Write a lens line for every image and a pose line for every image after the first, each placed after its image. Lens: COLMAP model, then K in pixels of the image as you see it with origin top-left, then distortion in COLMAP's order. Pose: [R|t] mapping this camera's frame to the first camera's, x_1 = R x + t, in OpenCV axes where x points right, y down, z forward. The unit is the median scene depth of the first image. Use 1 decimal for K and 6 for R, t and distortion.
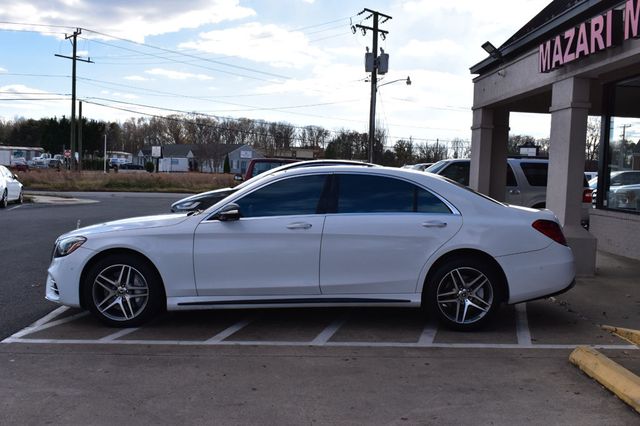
lens RADIAL K [[693.9, 0, 320.0], [0, 693.9, 213.0], [0, 0, 1]] dist [-0.060721, -0.006402]
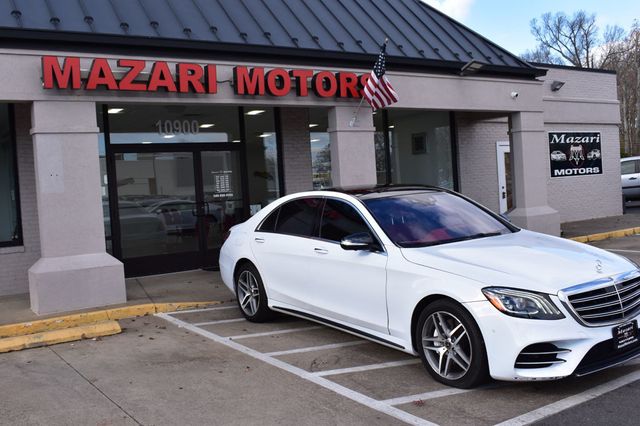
lens RADIAL K [[655.8, 0, 320.0], [0, 655.8, 213.0], [0, 0, 1]] dist [-0.075020, 0.015800]
pose [[-0.544268, -0.034562, 0.838199, -0.858119], [0.094979, 0.990188, 0.102502, -0.152622], [-0.833517, 0.135400, -0.535645, 1.815720]]
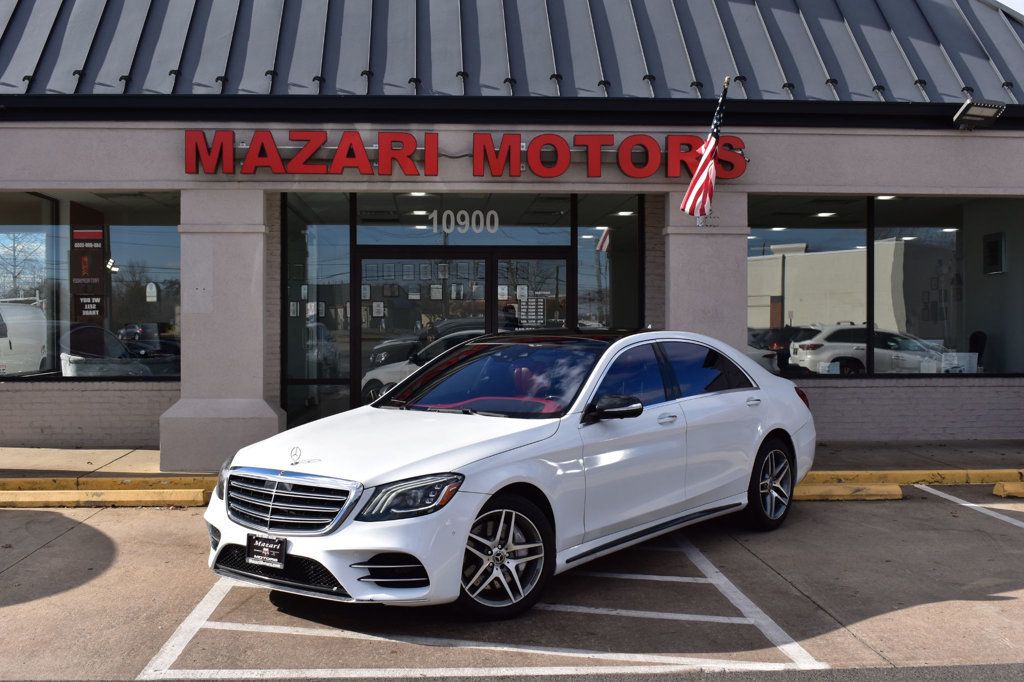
lens RADIAL K [[1191.5, 0, 512.0], [0, 1191.5, 341.0], [0, 0, 1]] dist [-0.039625, -0.028772]
pose [[-0.036967, -0.047725, 0.998176, -1.272606], [0.062058, 0.996821, 0.049959, -0.126672], [-0.997388, 0.063792, -0.033888, 1.152075]]
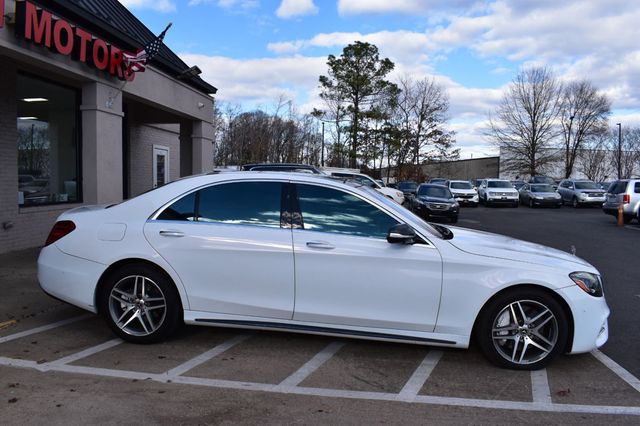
lens RADIAL K [[498.9, 0, 320.0], [0, 498.9, 213.0], [0, 0, 1]] dist [-0.089579, 0.003556]
pose [[-0.990242, -0.055362, 0.127892, -0.111508], [-0.038531, 0.990698, 0.130512, -0.116137], [-0.133928, 0.124311, -0.983163, 1.901979]]
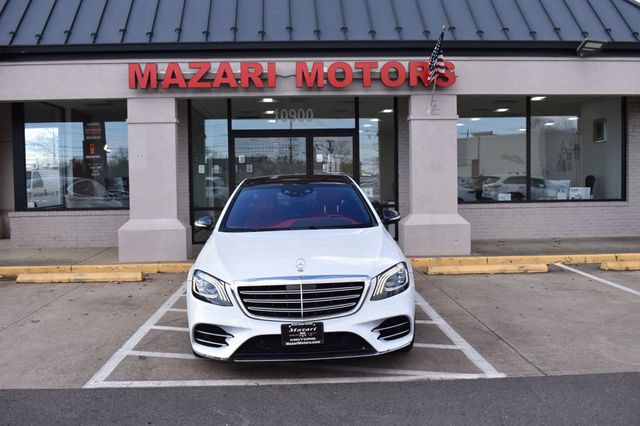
lens RADIAL K [[655.8, 0, 320.0], [0, 655.8, 213.0], [0, 0, 1]] dist [-0.075020, 0.015800]
pose [[-0.022667, -0.086352, 0.996007, -1.180266], [0.077126, 0.993143, 0.087859, -0.110216], [-0.996764, 0.078810, -0.015852, 1.125260]]
